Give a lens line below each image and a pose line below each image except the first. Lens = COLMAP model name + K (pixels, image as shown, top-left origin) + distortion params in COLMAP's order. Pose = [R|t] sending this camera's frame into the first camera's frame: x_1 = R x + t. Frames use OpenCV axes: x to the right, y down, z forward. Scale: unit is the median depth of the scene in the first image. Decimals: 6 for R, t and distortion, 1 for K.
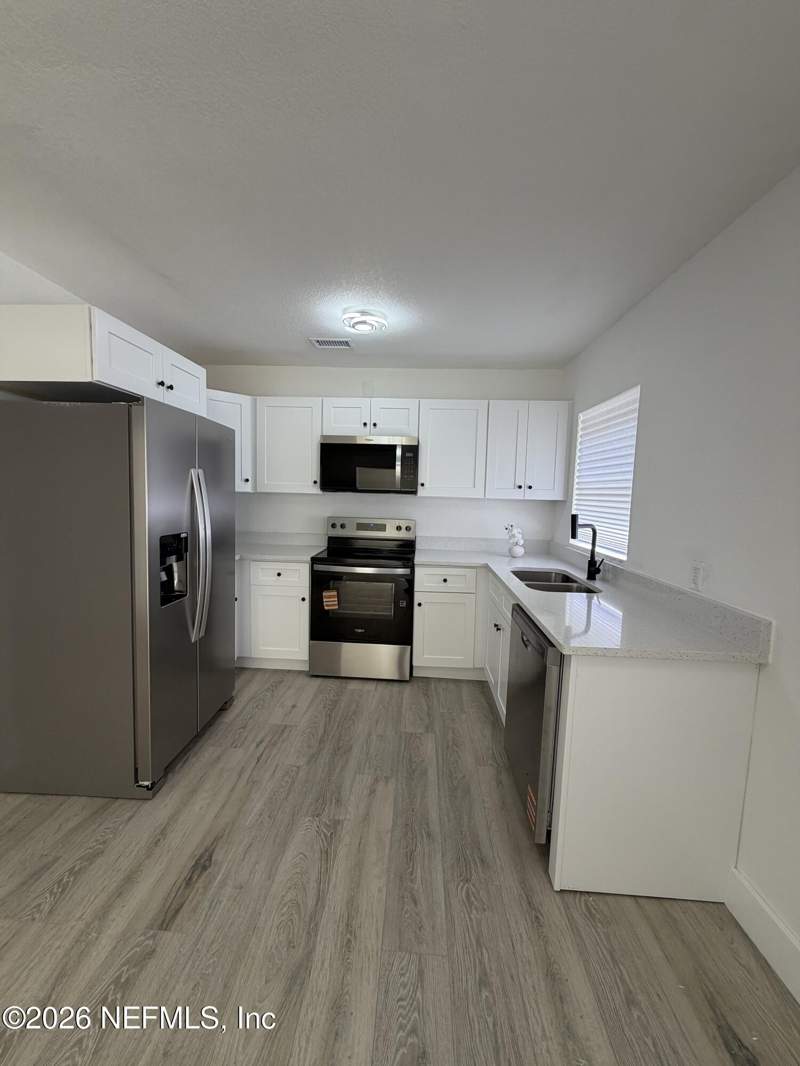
lens RADIAL K [[425.7, 0, 396.8], [0, 425.7, 532.5], [0, 0, 1]] dist [0.001552, 0.000088]
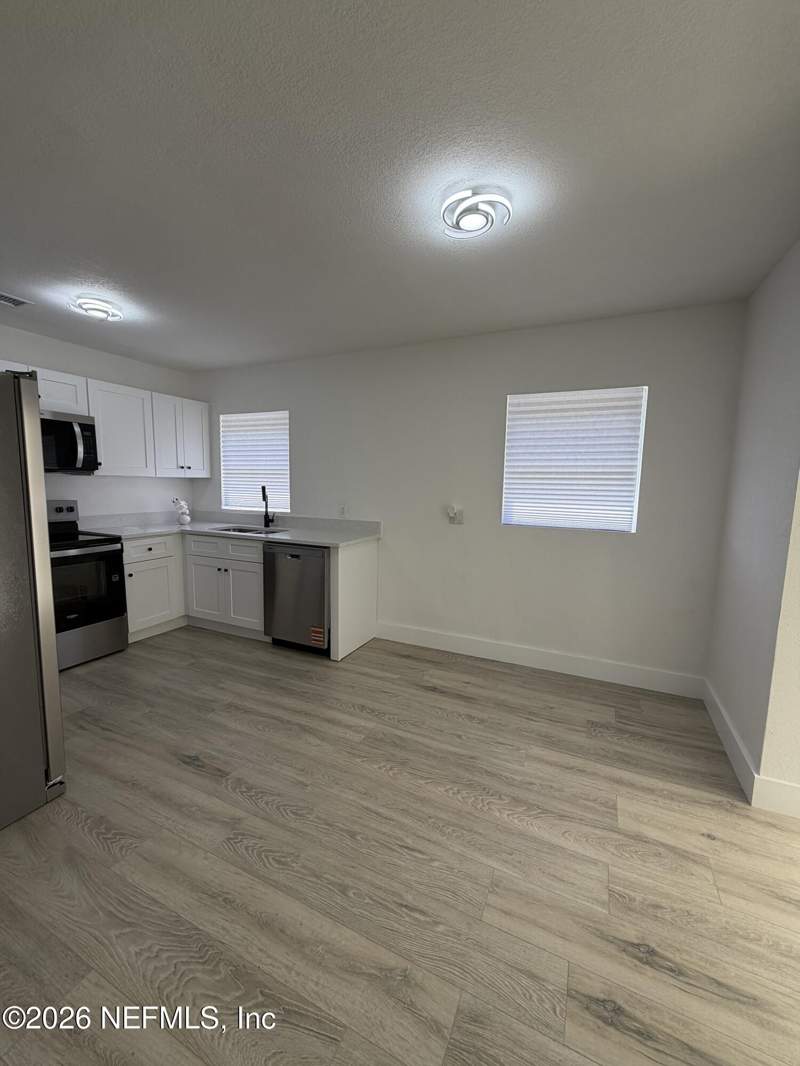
lens RADIAL K [[425.7, 0, 396.8], [0, 425.7, 532.5], [0, 0, 1]] dist [0.001552, 0.000088]
pose [[0.377475, -0.127377, 0.917217, -0.677576], [0.080222, 0.991269, 0.104646, 0.001372], [-0.922538, 0.034080, 0.384398, -0.052585]]
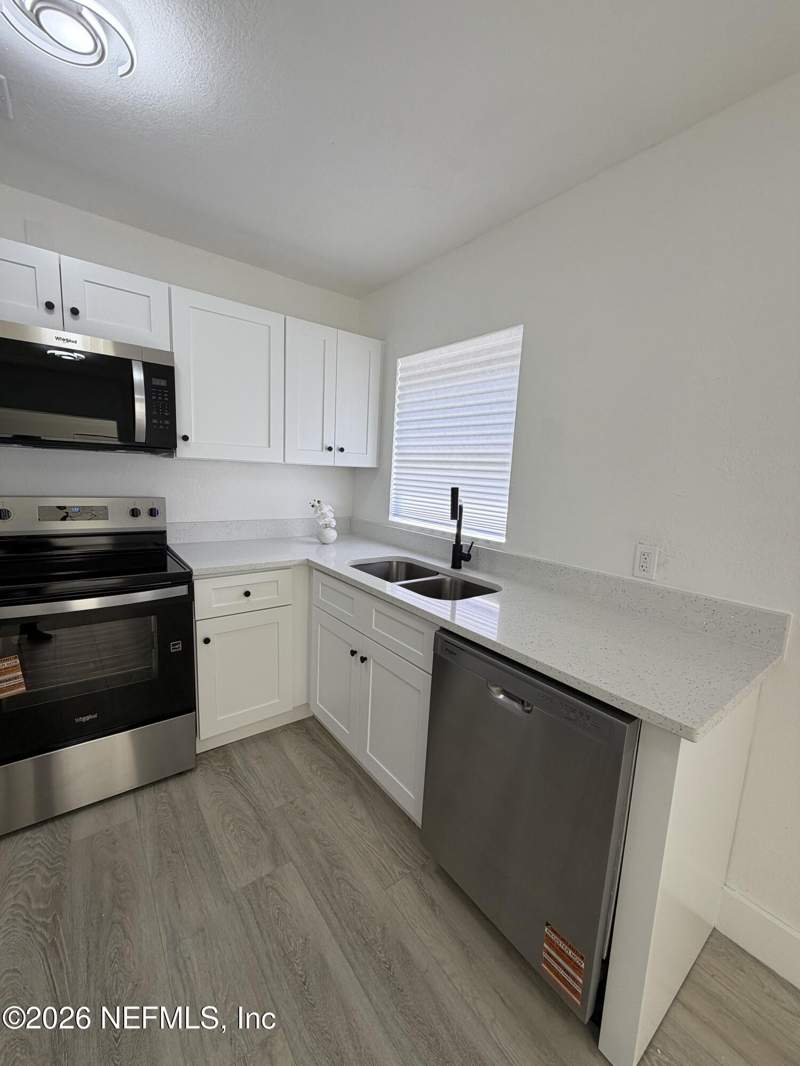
lens RADIAL K [[425.7, 0, 396.8], [0, 425.7, 532.5], [0, 0, 1]] dist [0.001552, 0.000088]
pose [[0.760115, -0.085285, 0.644167, -0.115936], [0.034041, 0.995214, 0.091593, -0.027945], [-0.648896, -0.047693, 0.759381, 0.379882]]
